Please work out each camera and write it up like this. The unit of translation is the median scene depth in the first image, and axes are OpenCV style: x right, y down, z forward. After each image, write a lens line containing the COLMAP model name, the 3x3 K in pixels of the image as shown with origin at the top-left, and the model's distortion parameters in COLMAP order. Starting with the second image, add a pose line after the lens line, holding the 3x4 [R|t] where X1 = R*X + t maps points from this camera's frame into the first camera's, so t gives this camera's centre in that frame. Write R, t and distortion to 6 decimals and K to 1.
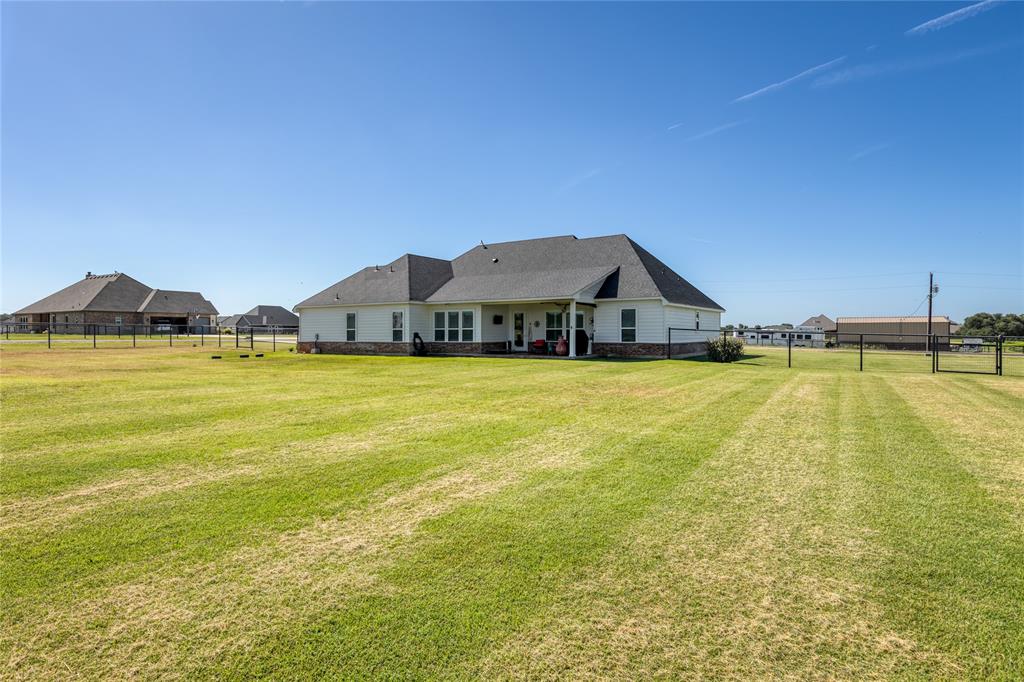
lens RADIAL K [[568.6, 0, 512.0], [0, 568.6, 341.0], [0, 0, 1]] dist [-0.059455, -0.000078]
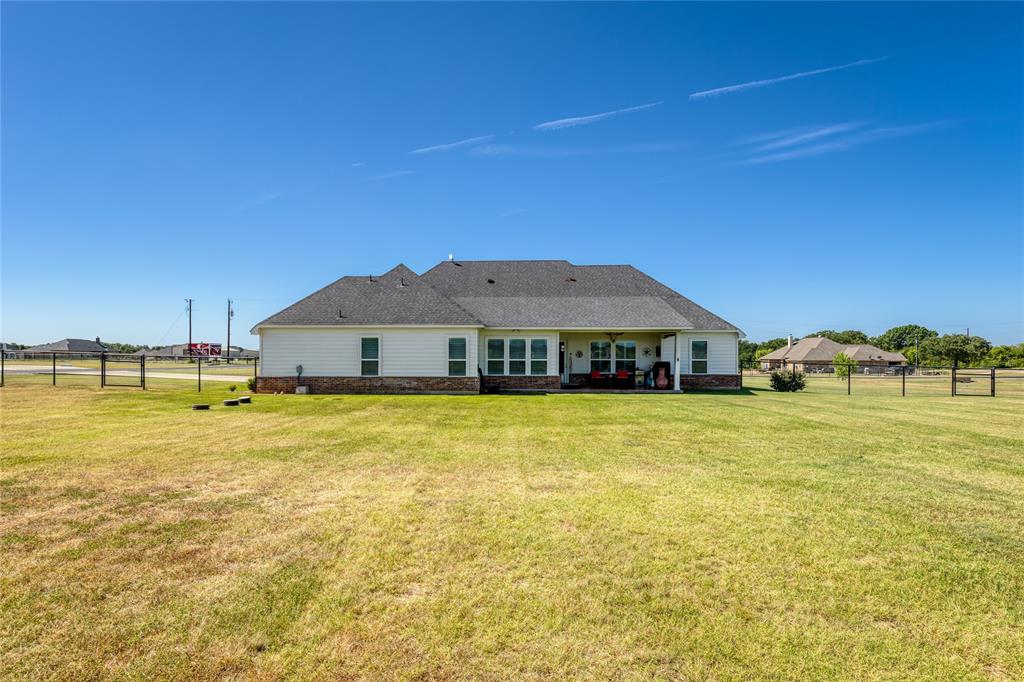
lens RADIAL K [[534.6, 0, 512.0], [0, 534.6, 341.0], [0, 0, 1]] dist [-0.022091, -0.000132]
pose [[0.849971, 0.021655, 0.526385, -0.521884], [0.003473, 0.998903, -0.046701, -0.012007], [-0.526819, 0.041522, 0.848963, 0.339430]]
